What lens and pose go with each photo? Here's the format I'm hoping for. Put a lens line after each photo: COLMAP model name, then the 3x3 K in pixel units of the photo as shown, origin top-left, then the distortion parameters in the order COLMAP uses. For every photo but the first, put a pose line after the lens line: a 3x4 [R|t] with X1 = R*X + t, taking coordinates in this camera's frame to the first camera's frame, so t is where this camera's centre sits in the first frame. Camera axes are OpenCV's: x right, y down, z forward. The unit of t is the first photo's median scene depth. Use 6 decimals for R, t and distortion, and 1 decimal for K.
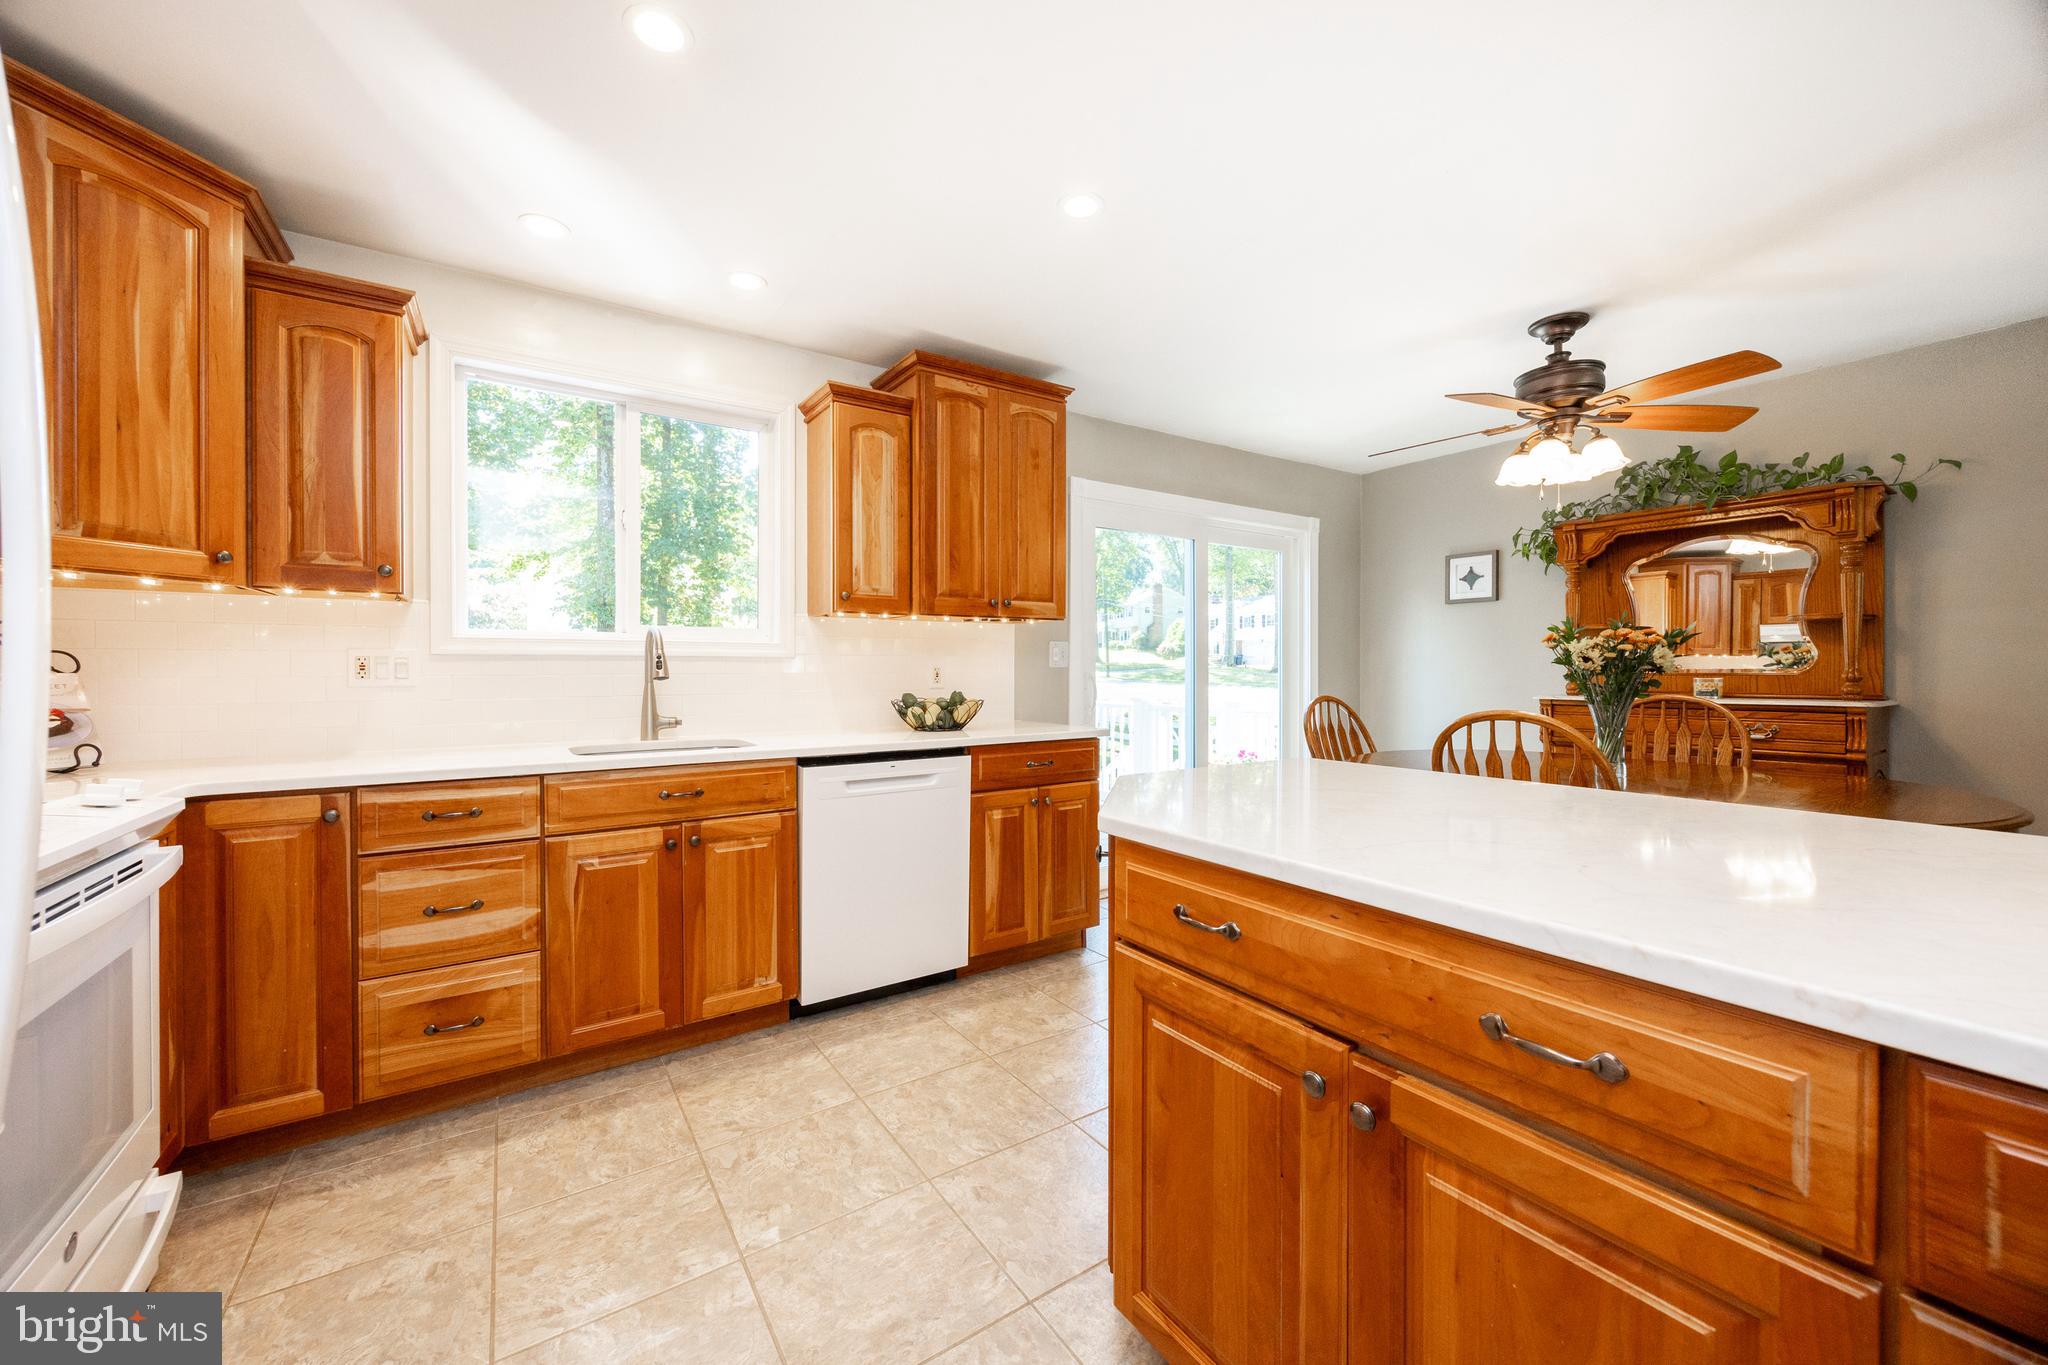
lens RADIAL K [[771.7, 0, 1016.6], [0, 771.7, 676.5], [0, 0, 1]] dist [0.001711, 0.000267]
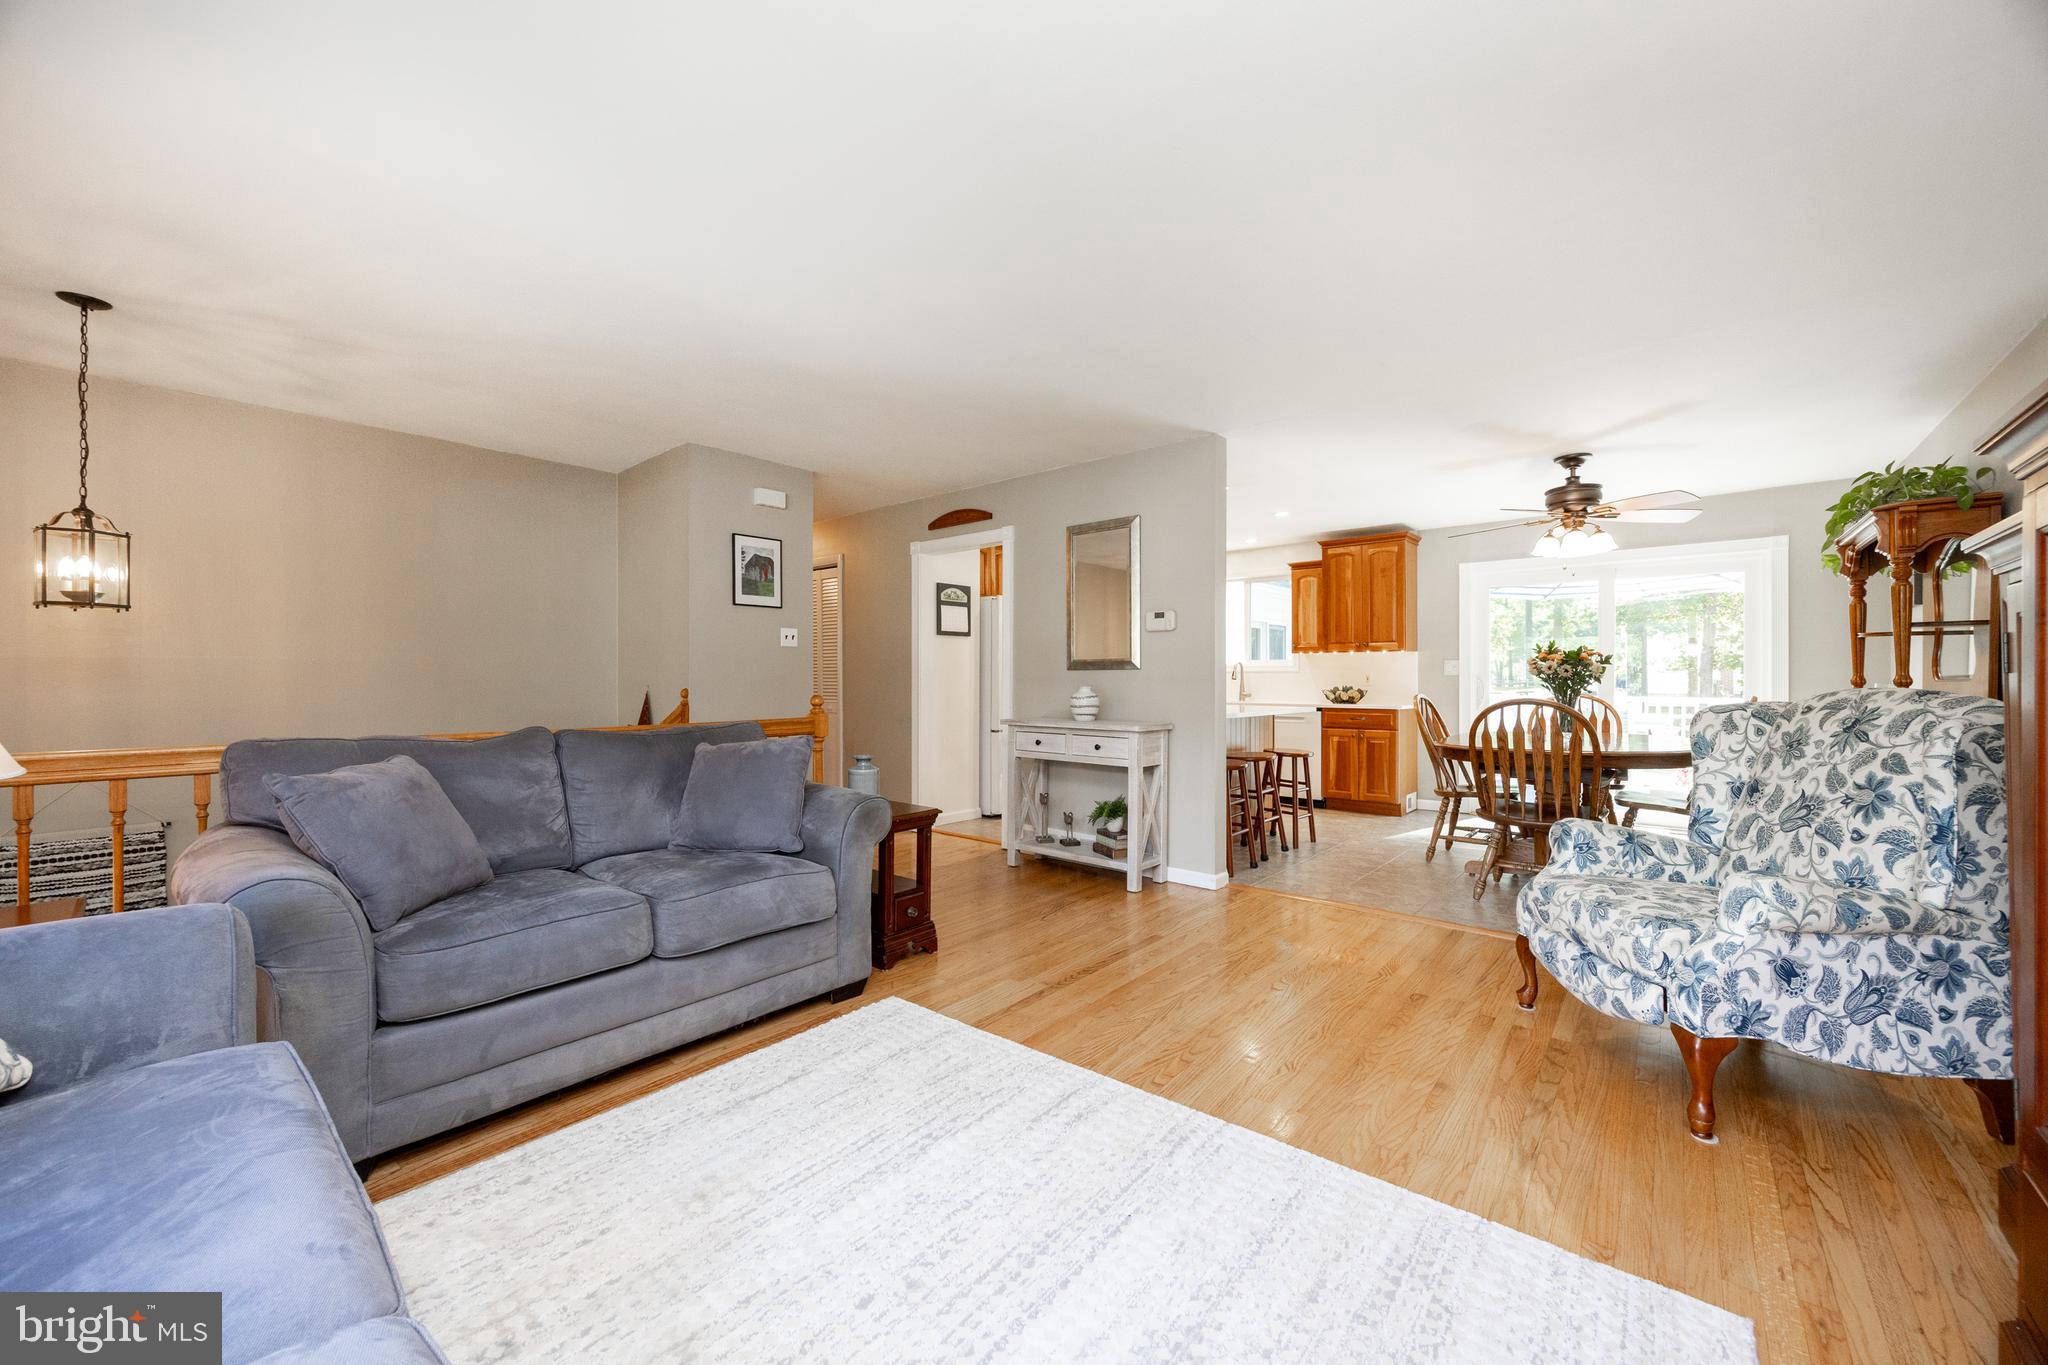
lens RADIAL K [[779.0, 0, 1022.9], [0, 779.0, 681.8], [0, 0, 1]] dist [-0.000364, -0.000024]
pose [[0.276286, 0.003977, -0.961067, 1.881130], [-0.013863, 0.999904, 0.000152, 0.020958], [0.960975, 0.013281, 0.276315, -0.520903]]
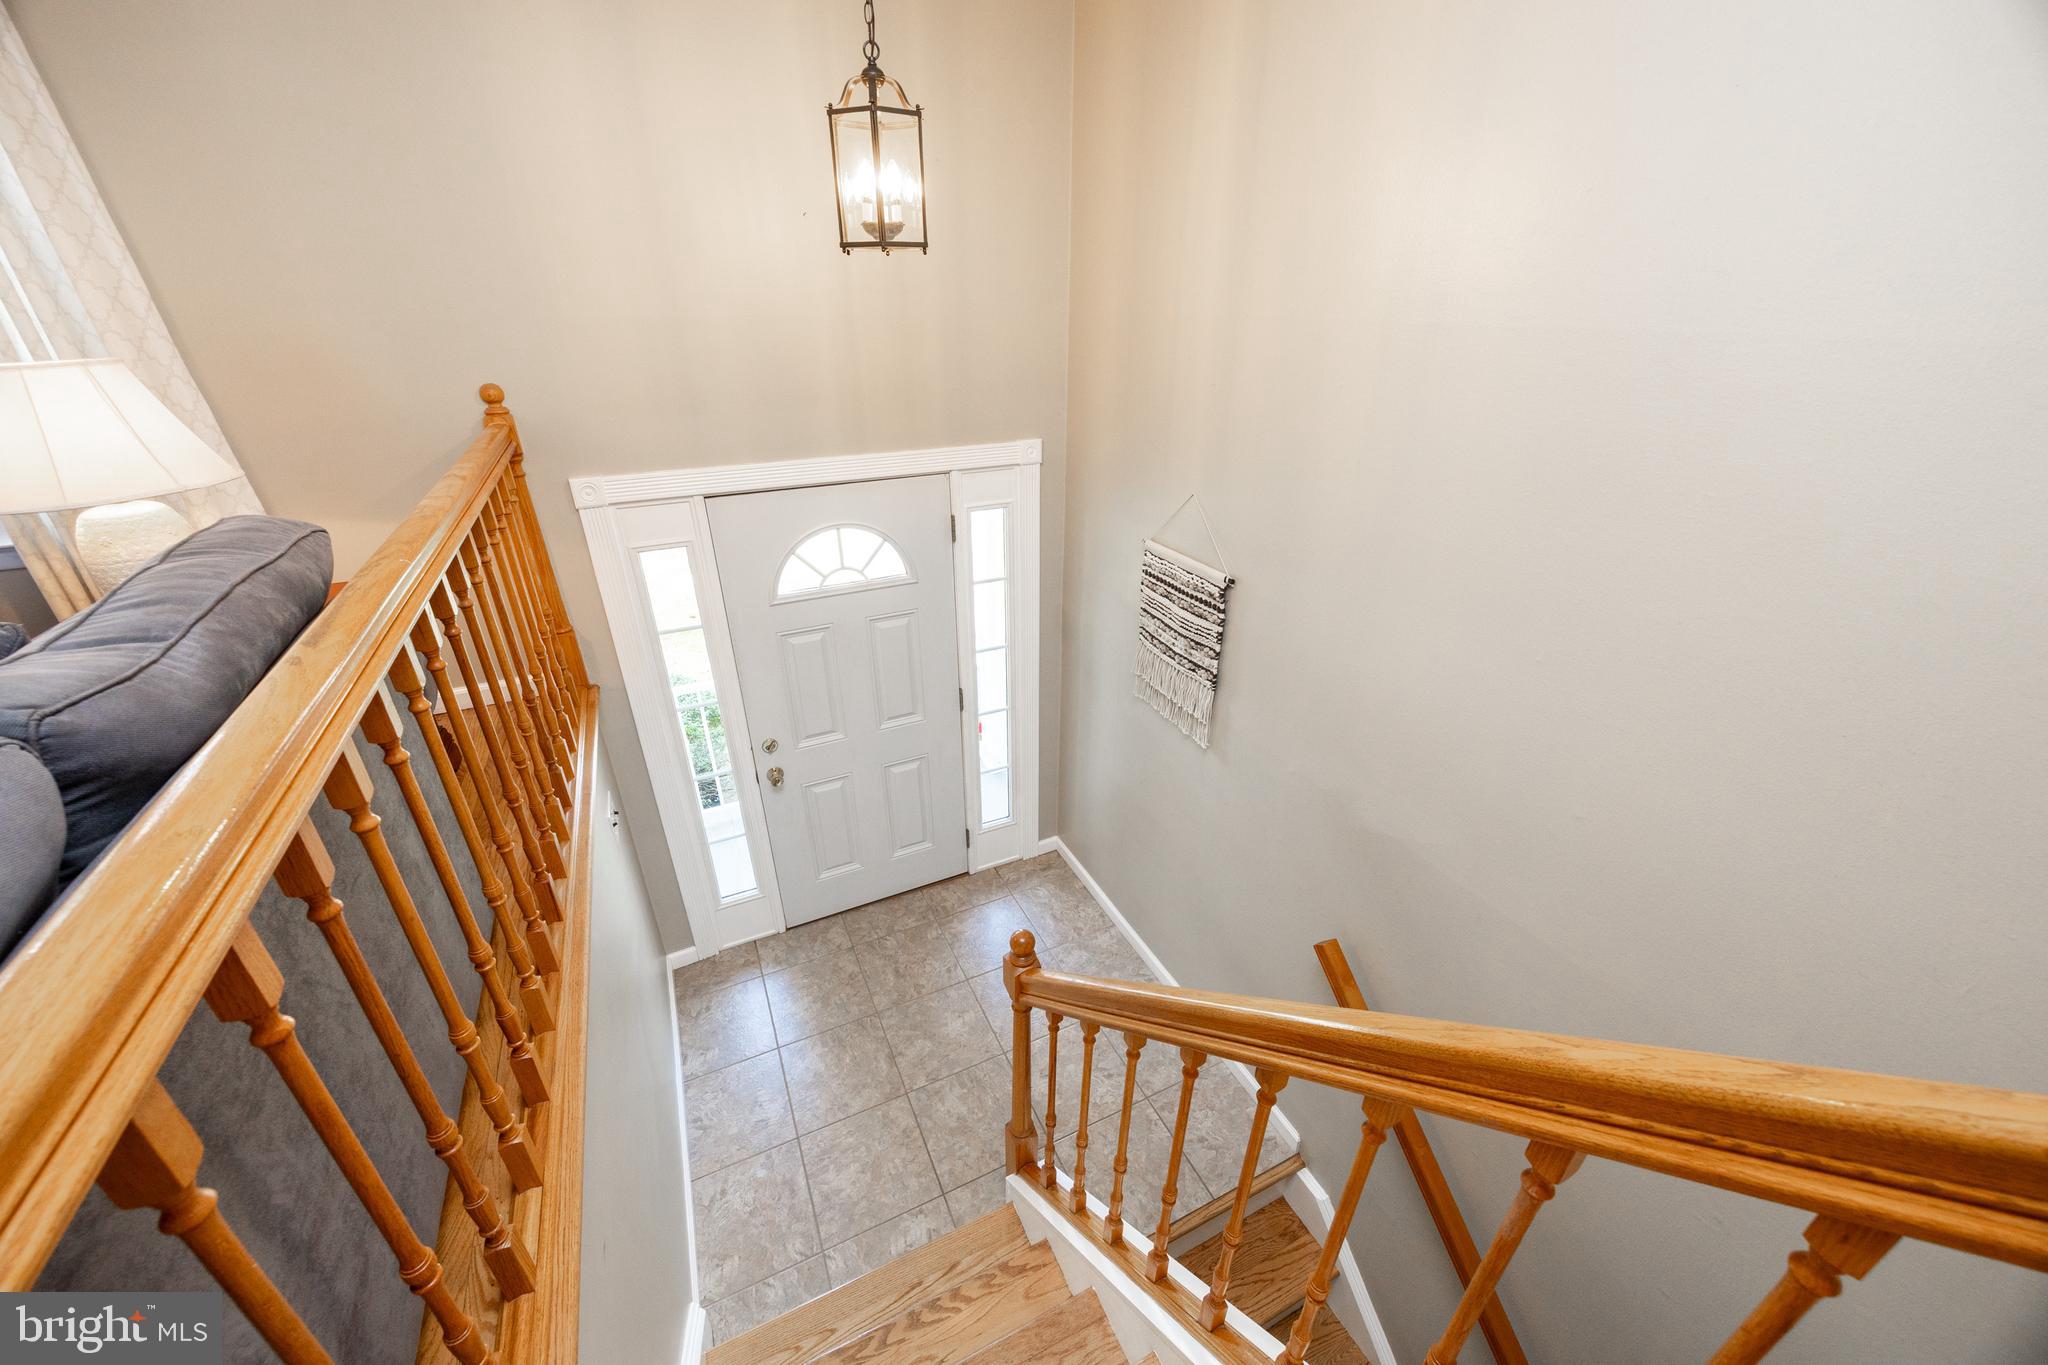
lens RADIAL K [[772.1, 0, 1024.5], [0, 772.1, 678.9], [0, 0, 1]] dist [-0.001324, 0.000241]
pose [[-0.989822, -0.059039, 0.129485, 0.472869], [0.007993, 0.885383, 0.464793, -0.033268], [-0.142085, 0.461098, -0.875900, -0.652002]]
